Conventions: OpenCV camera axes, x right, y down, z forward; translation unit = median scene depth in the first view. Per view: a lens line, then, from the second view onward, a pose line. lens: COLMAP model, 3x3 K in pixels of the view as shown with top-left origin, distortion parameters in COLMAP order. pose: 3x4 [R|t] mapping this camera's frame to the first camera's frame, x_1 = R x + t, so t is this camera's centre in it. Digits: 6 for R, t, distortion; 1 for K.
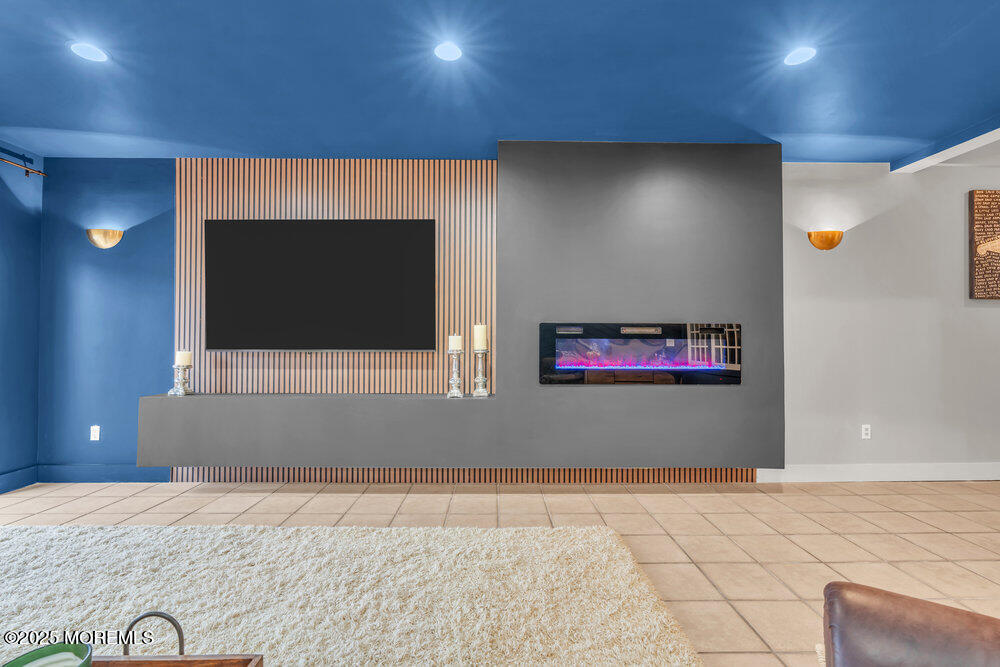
lens RADIAL K [[448.4, 0, 500.7], [0, 448.4, 333.1], [0, 0, 1]] dist [-0.015668, 0.003999]
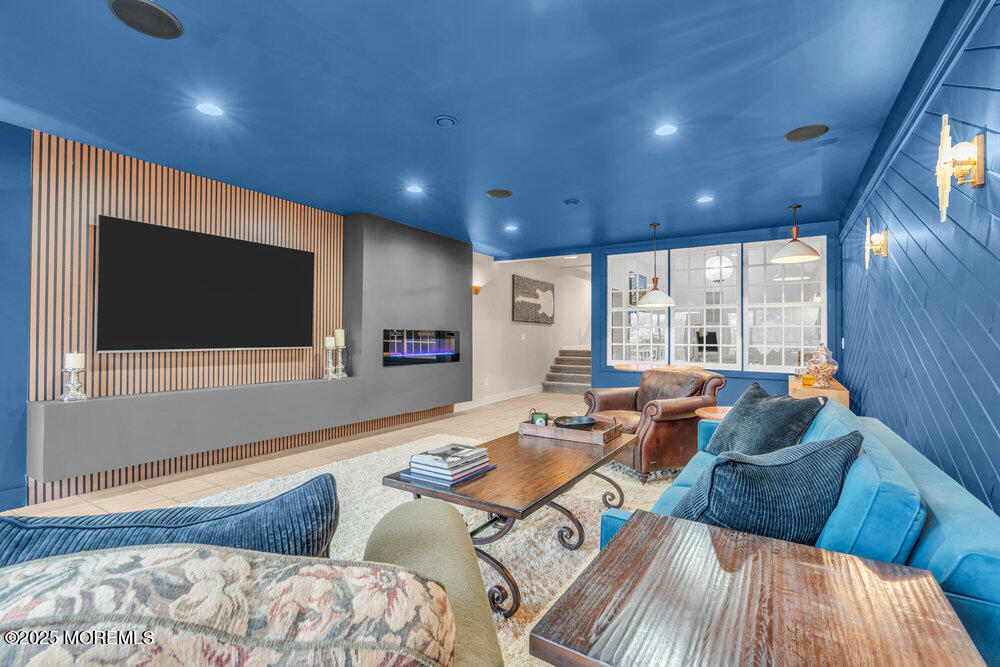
lens RADIAL K [[448.4, 0, 498.6], [0, 448.4, 334.3], [0, 0, 1]] dist [-0.015668, 0.003999]
pose [[0.547929, 0.005535, 0.836506, -0.964740], [-0.017104, 0.999843, 0.004588, -0.017154], [-0.836350, -0.016821, 0.547938, -0.229480]]
